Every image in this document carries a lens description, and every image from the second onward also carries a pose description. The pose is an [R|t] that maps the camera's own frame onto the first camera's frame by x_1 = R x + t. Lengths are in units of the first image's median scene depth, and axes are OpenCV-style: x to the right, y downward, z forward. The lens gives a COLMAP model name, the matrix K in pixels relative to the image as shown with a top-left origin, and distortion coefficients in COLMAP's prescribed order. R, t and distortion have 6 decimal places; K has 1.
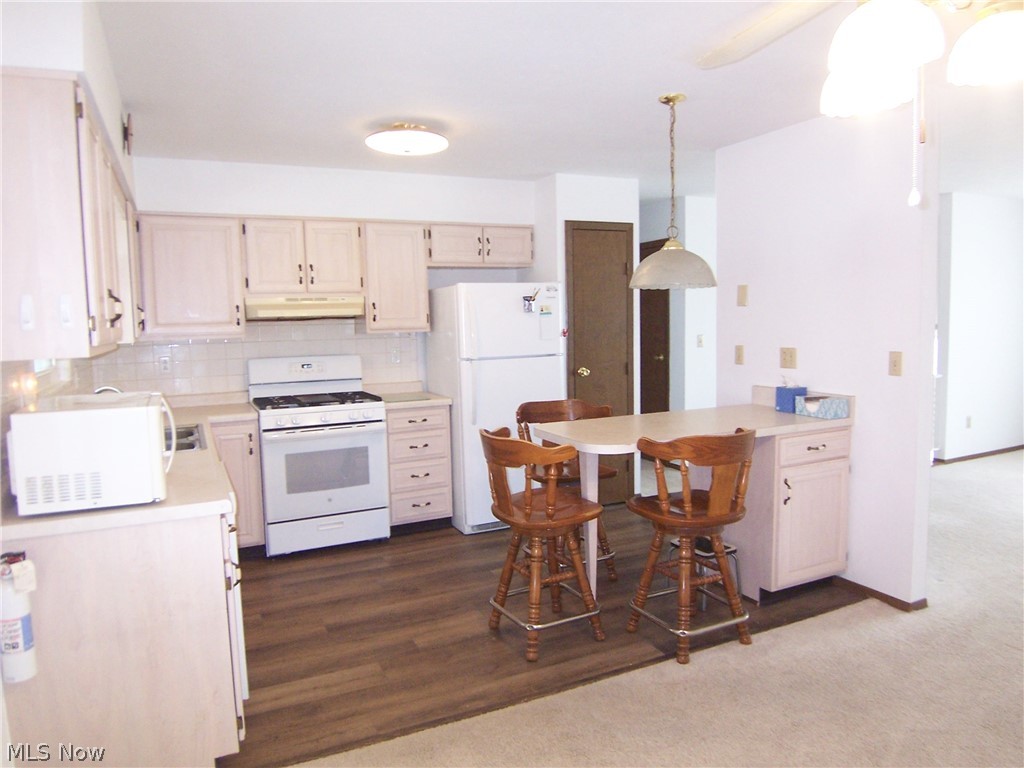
lens RADIAL K [[691.5, 0, 509.0], [0, 691.5, 383.8], [0, 0, 1]] dist [-0.014220, -0.036743]
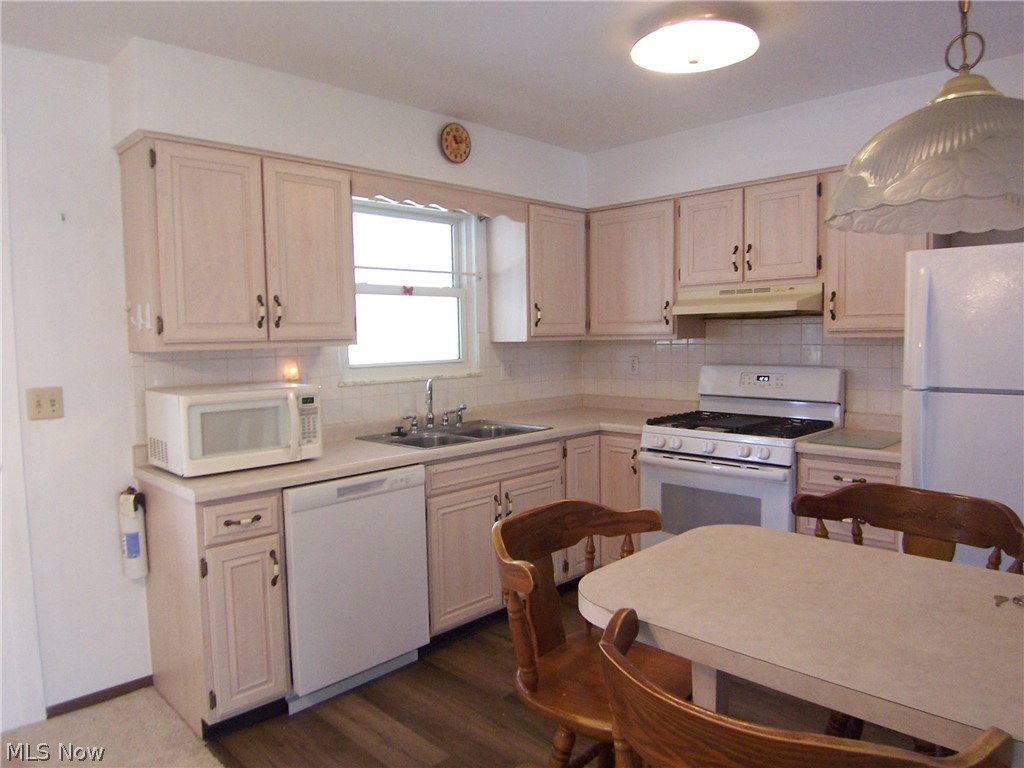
lens RADIAL K [[691.5, 0, 510.9], [0, 691.5, 382.8], [0, 0, 1]] dist [-0.014220, -0.036743]
pose [[0.331892, 0.084326, -0.939541, 0.457531], [-0.080532, 0.994893, 0.060846, -0.062074], [0.939874, 0.055469, 0.336988, 0.669137]]
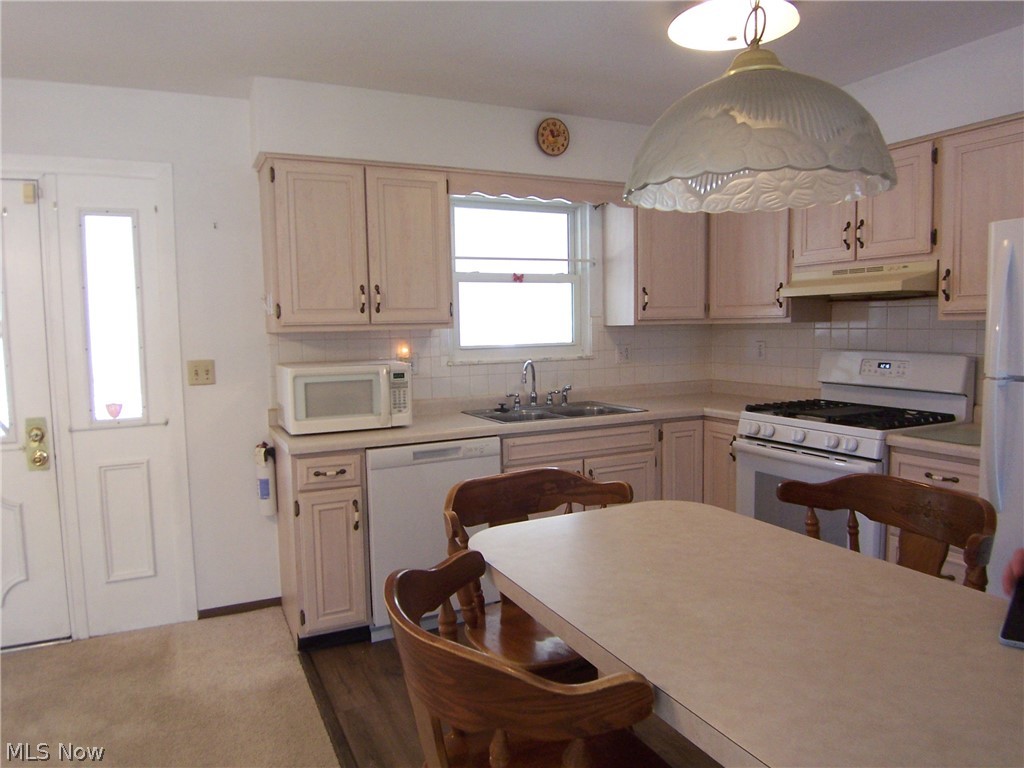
lens RADIAL K [[691.5, 0, 509.5], [0, 691.5, 383.2], [0, 0, 1]] dist [-0.014220, -0.036743]
pose [[0.007080, 0.107815, -0.994146, 0.548843], [-0.076419, 0.991322, 0.106965, -0.074007], [0.997051, 0.075214, 0.015258, 0.850459]]
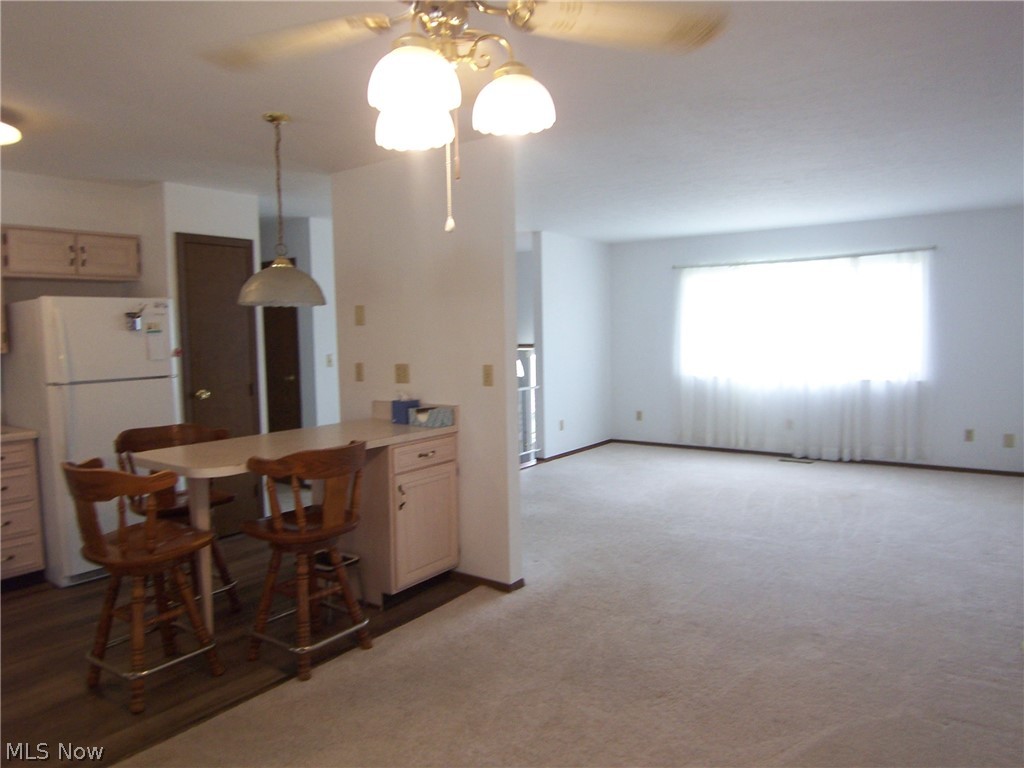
lens RADIAL K [[691.5, 0, 507.0], [0, 691.5, 383.2], [0, 0, 1]] dist [-0.014220, -0.036743]
pose [[0.880249, -0.029180, 0.473615, 0.043552], [0.044938, 0.998748, -0.021987, 0.009794], [-0.472380, 0.040637, 0.880458, -0.026293]]
